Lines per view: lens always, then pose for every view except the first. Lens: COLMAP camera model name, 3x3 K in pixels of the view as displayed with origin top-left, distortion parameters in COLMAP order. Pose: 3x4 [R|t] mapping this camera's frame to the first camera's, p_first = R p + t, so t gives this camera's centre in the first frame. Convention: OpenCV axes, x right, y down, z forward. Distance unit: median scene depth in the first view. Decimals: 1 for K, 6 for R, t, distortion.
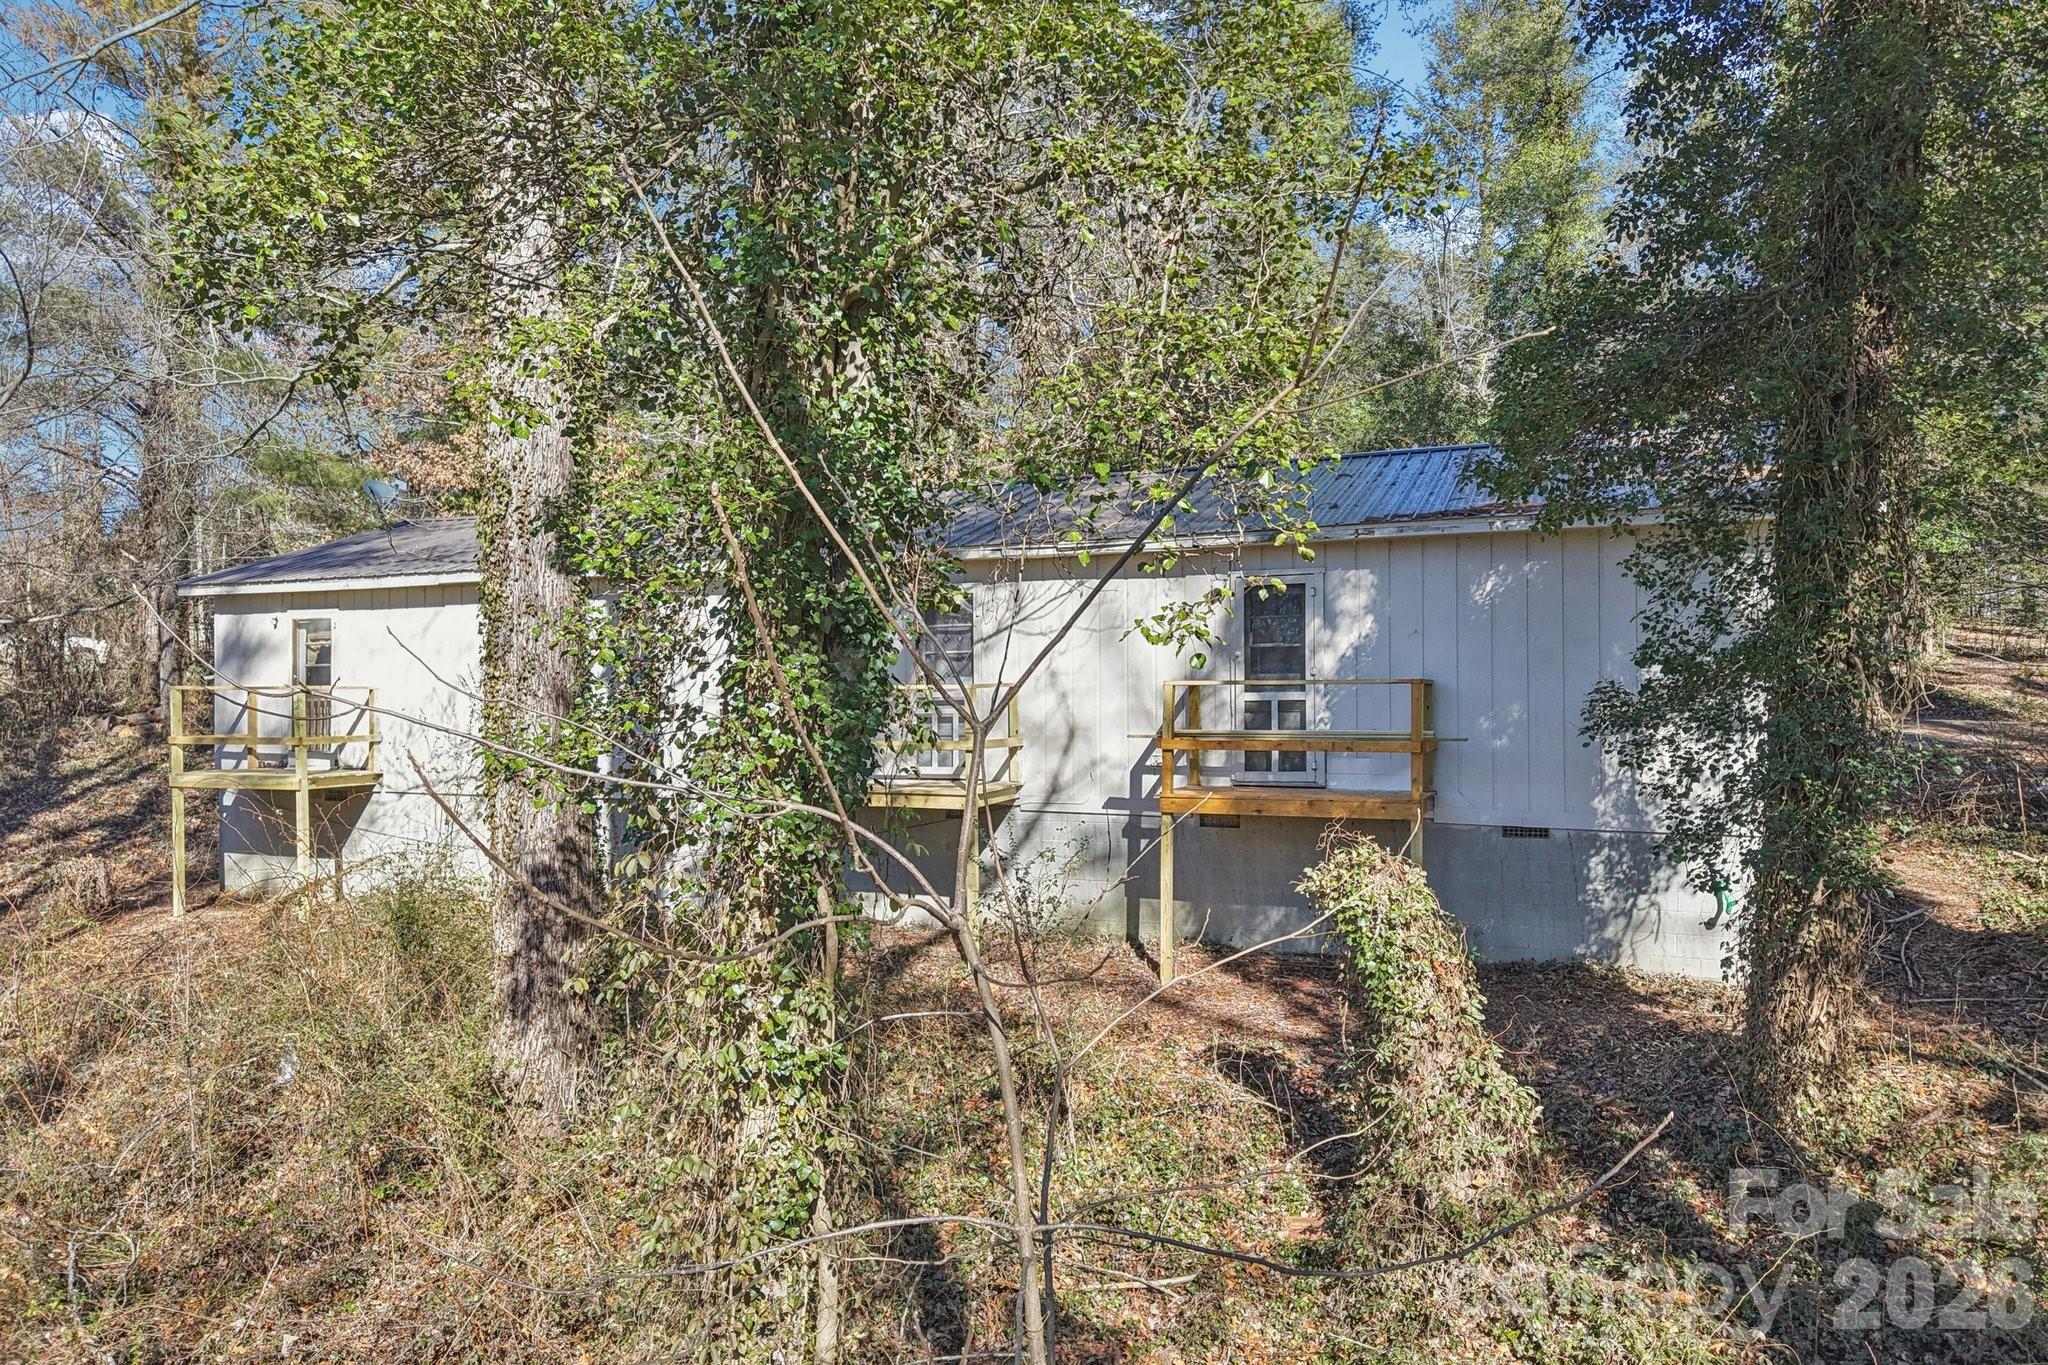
lens RADIAL K [[1353.7, 0, 1027.1], [0, 1353.7, 647.6], [0, 0, 1]] dist [0.005060, -0.000401]
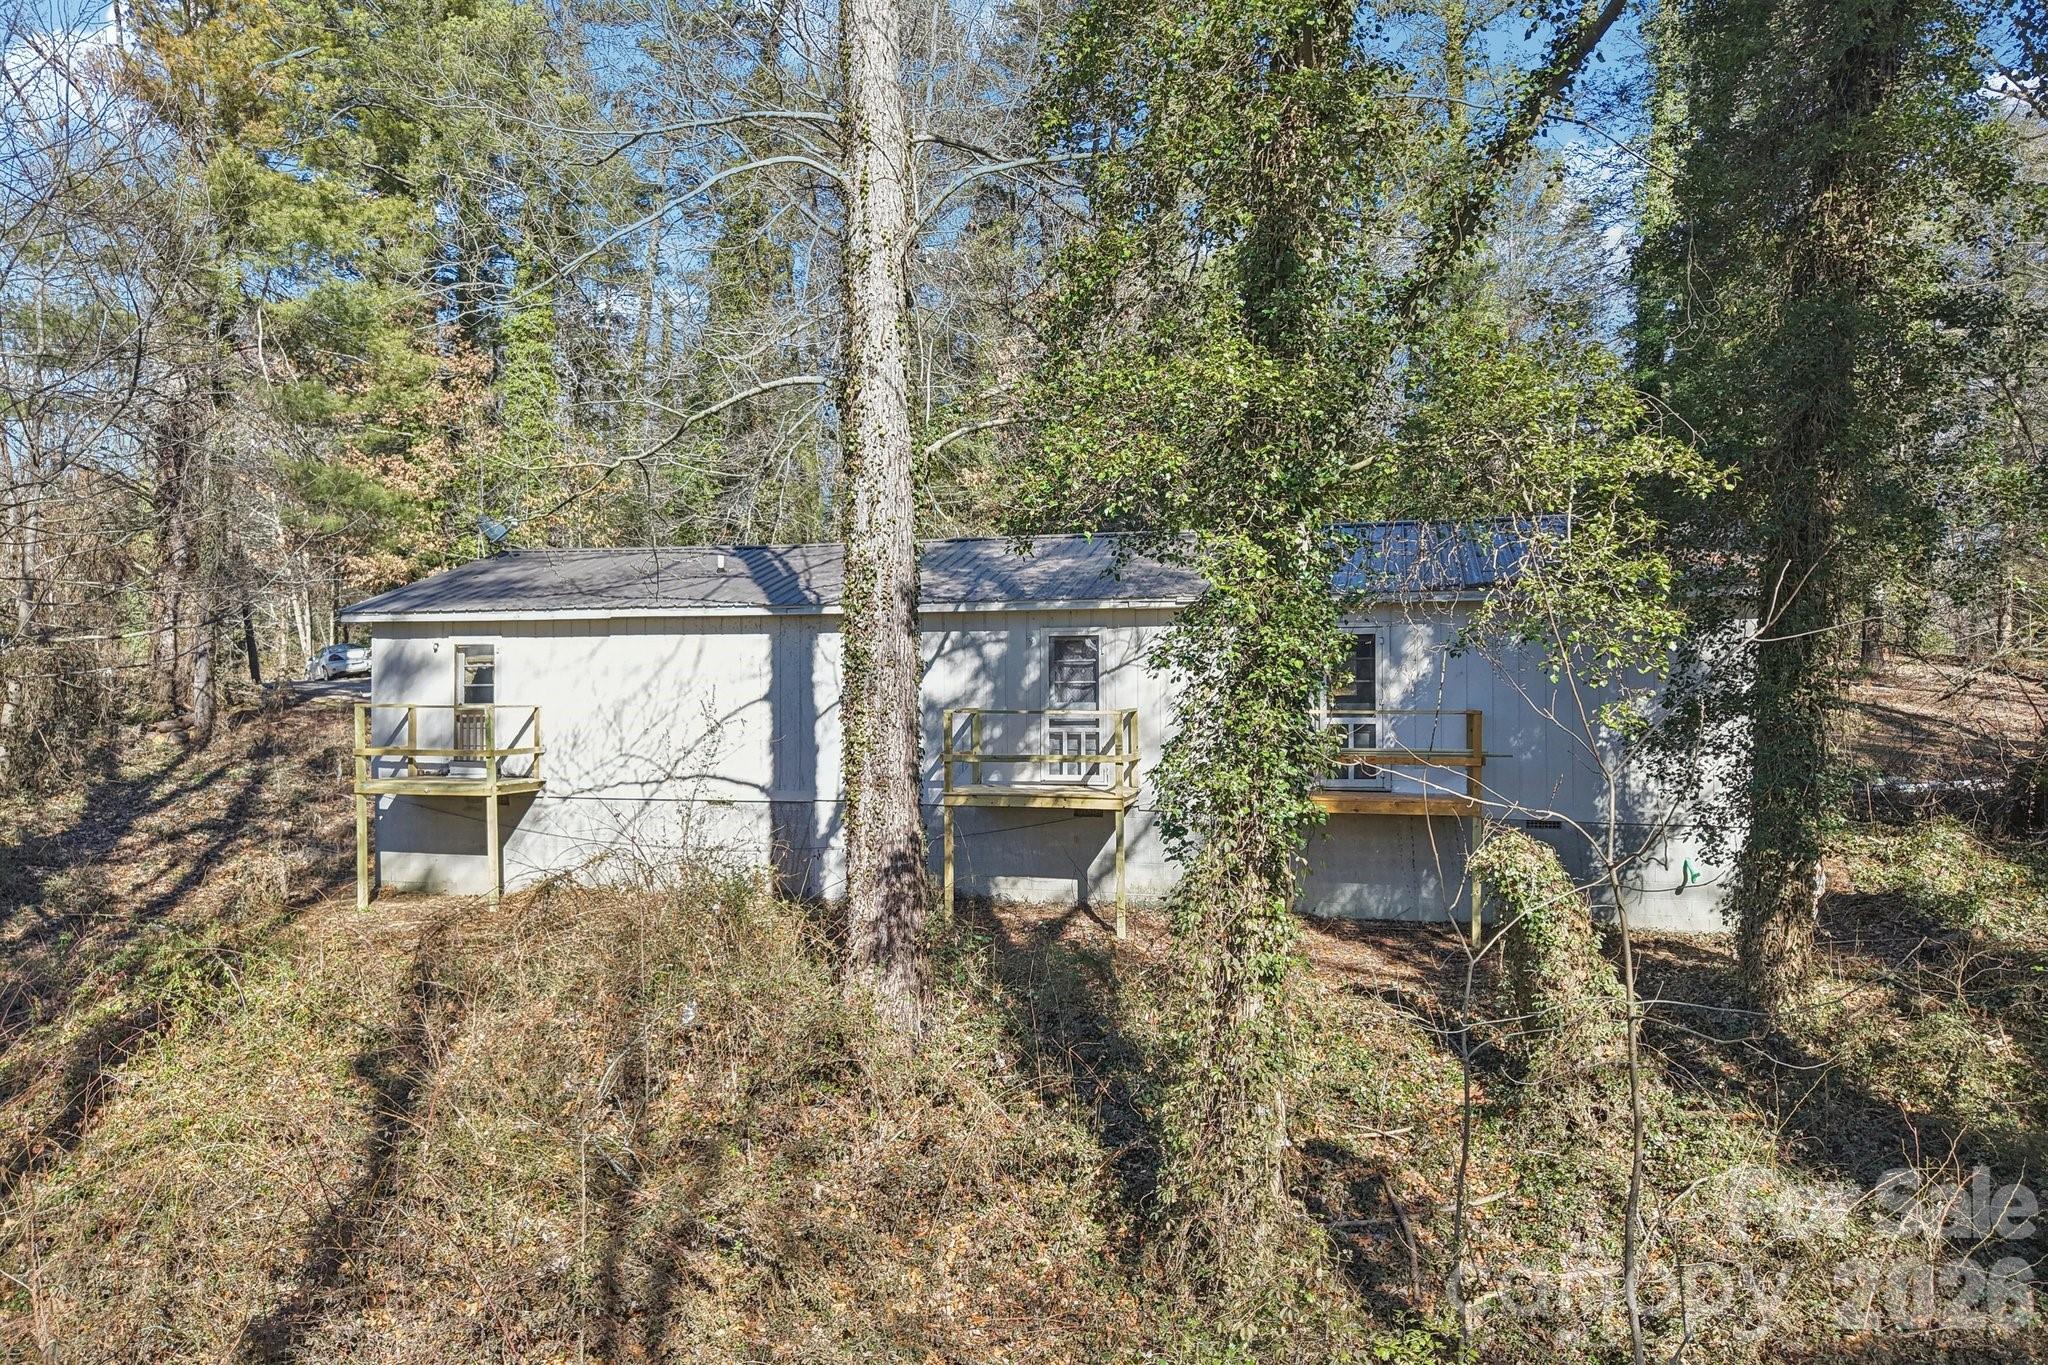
lens RADIAL K [[1314.4, 0, 1050.5], [0, 1314.4, 689.2], [0, 0, 1]] dist [0.007377, 0.000734]
pose [[0.992487, 0.005722, 0.122213, -0.252319], [-0.009259, 0.999554, 0.028394, -0.026053], [-0.121996, -0.029312, 0.992098, -0.202102]]
